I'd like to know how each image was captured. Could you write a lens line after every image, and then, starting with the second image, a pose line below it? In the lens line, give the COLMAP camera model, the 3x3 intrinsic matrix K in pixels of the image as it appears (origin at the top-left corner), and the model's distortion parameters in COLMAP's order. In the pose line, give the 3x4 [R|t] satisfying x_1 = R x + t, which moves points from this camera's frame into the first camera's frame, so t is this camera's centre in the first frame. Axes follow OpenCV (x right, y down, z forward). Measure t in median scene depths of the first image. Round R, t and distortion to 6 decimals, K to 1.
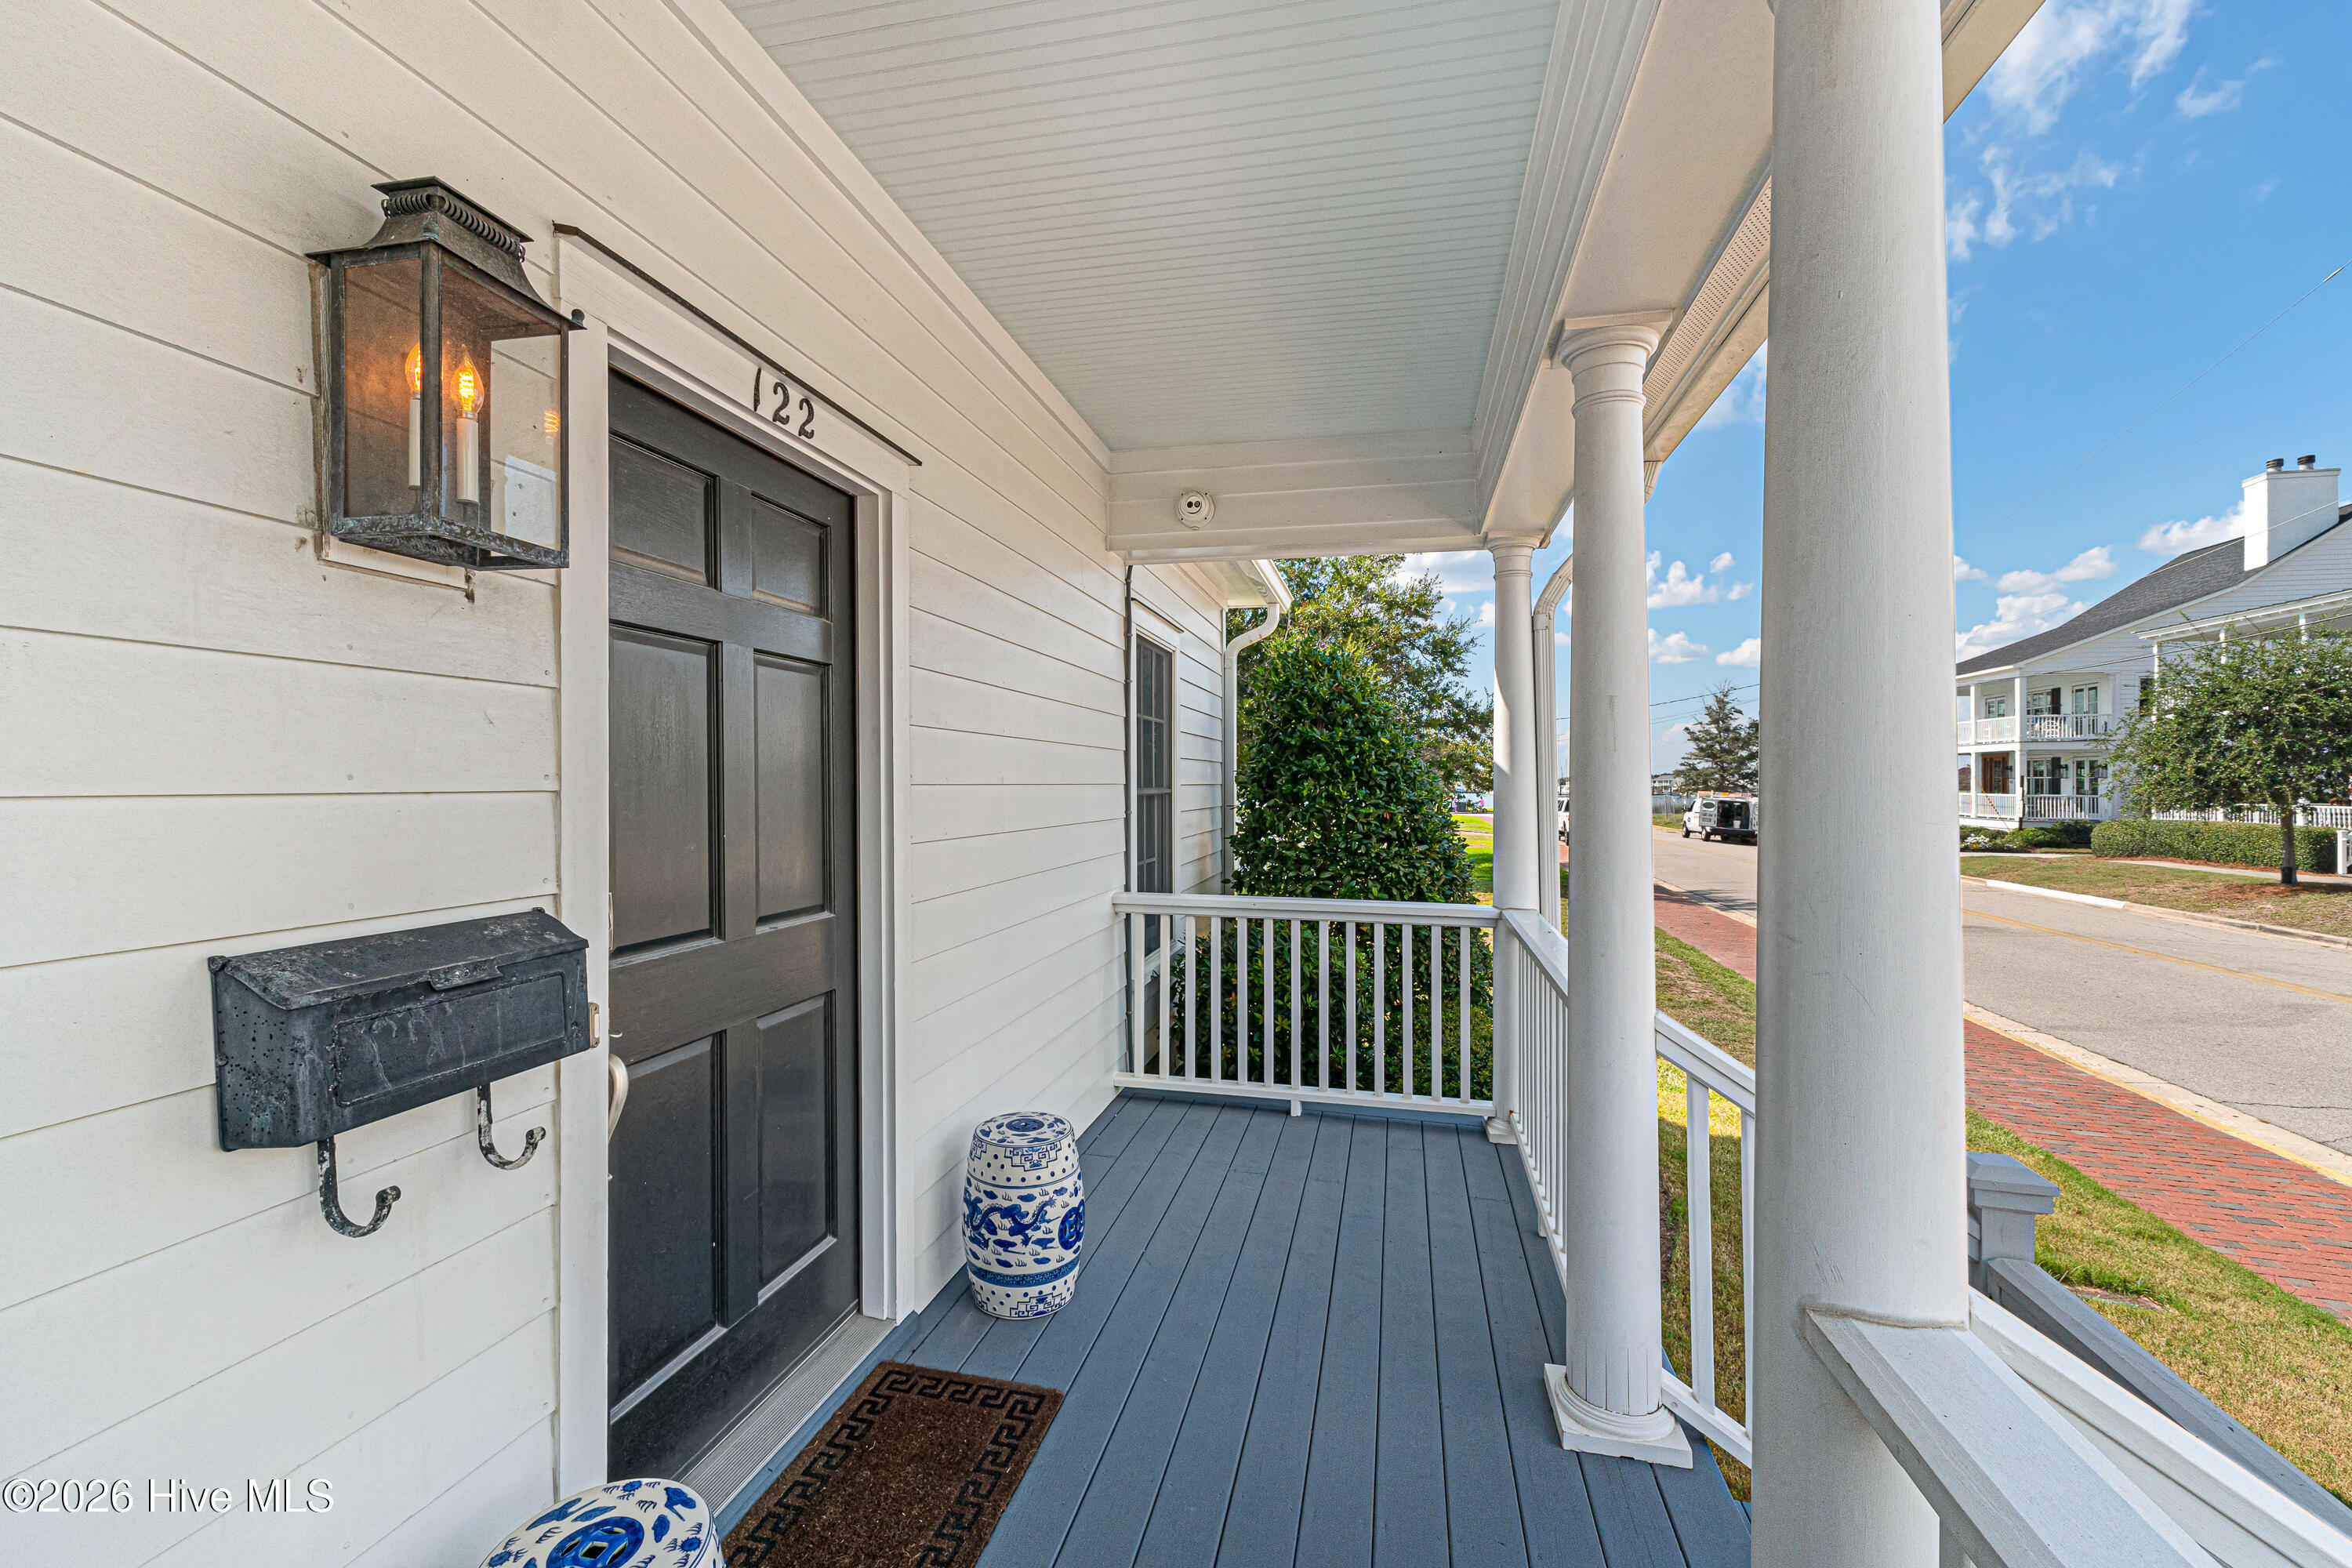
lens RADIAL K [[986.9, 0, 1173.9], [0, 986.9, 783.4], [0, 0, 1]] dist [0.006385, 0.000759]
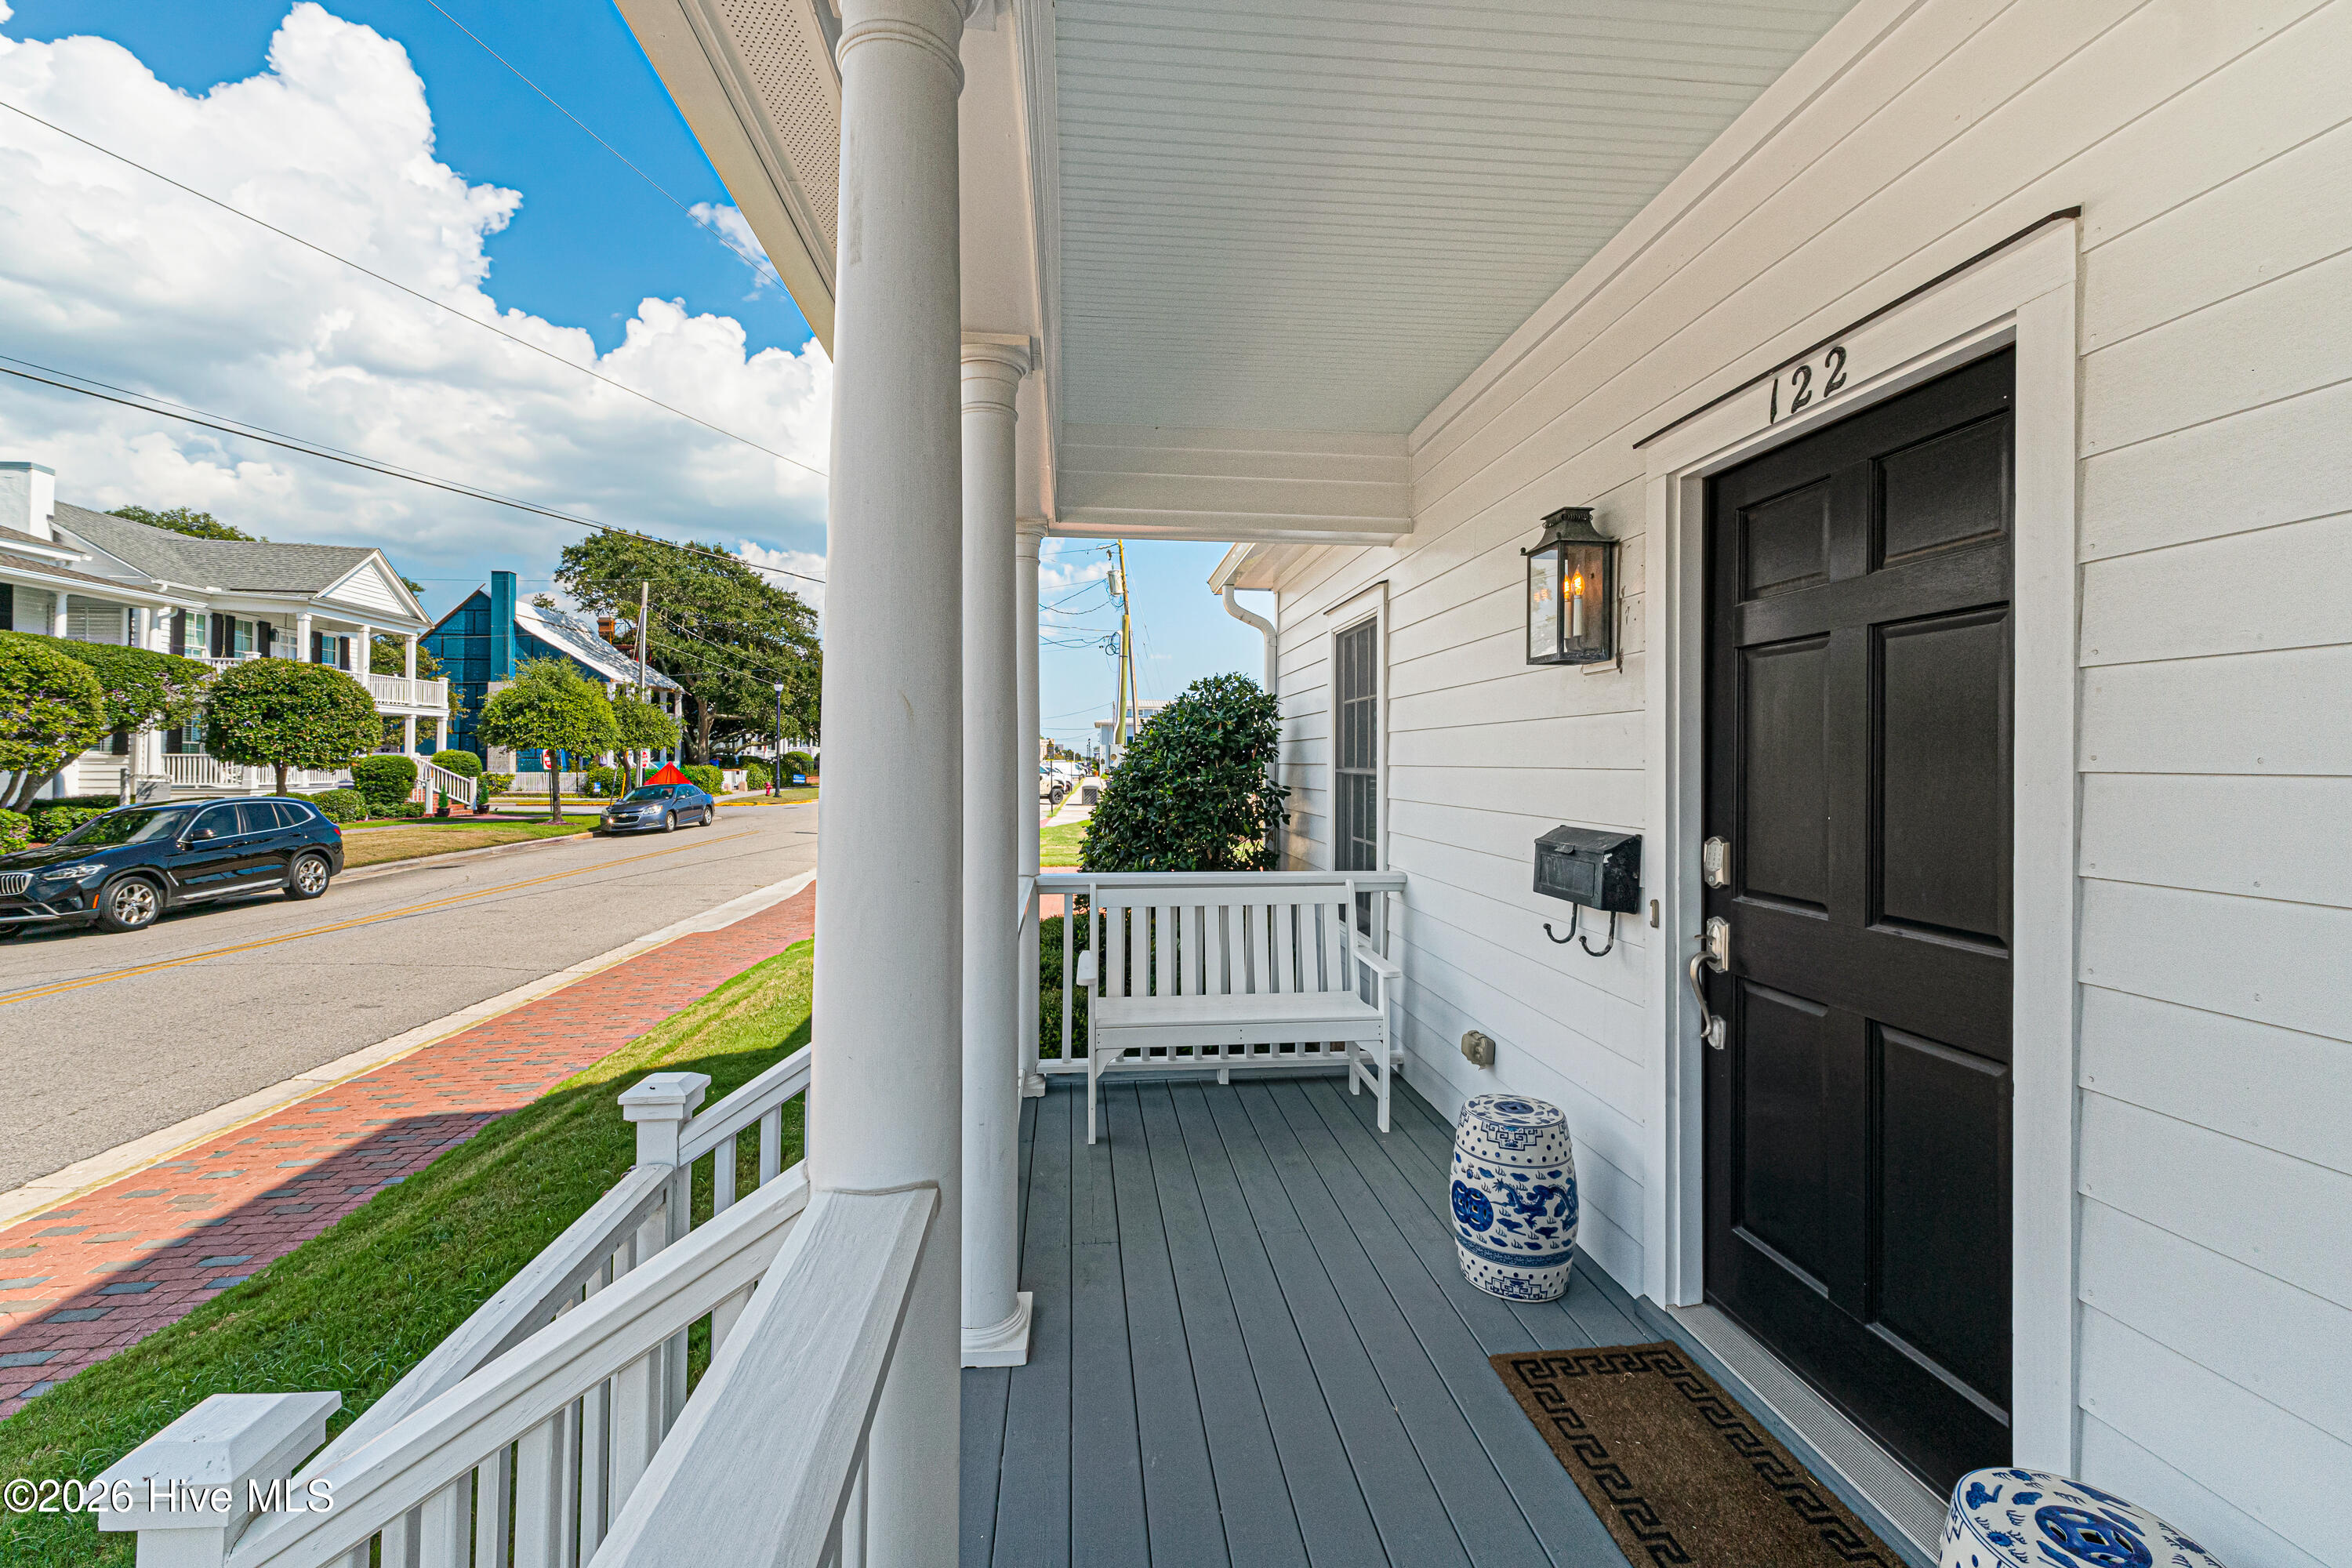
lens RADIAL K [[986.9, 0, 1183.5], [0, 986.9, 761.4], [0, 0, 1]] dist [0.006385, 0.000759]
pose [[-0.942809, -0.006721, -0.333265, 0.512494], [-0.008201, 0.999962, 0.003033, -0.003337], [0.333232, 0.005593, -0.942828, 1.702122]]
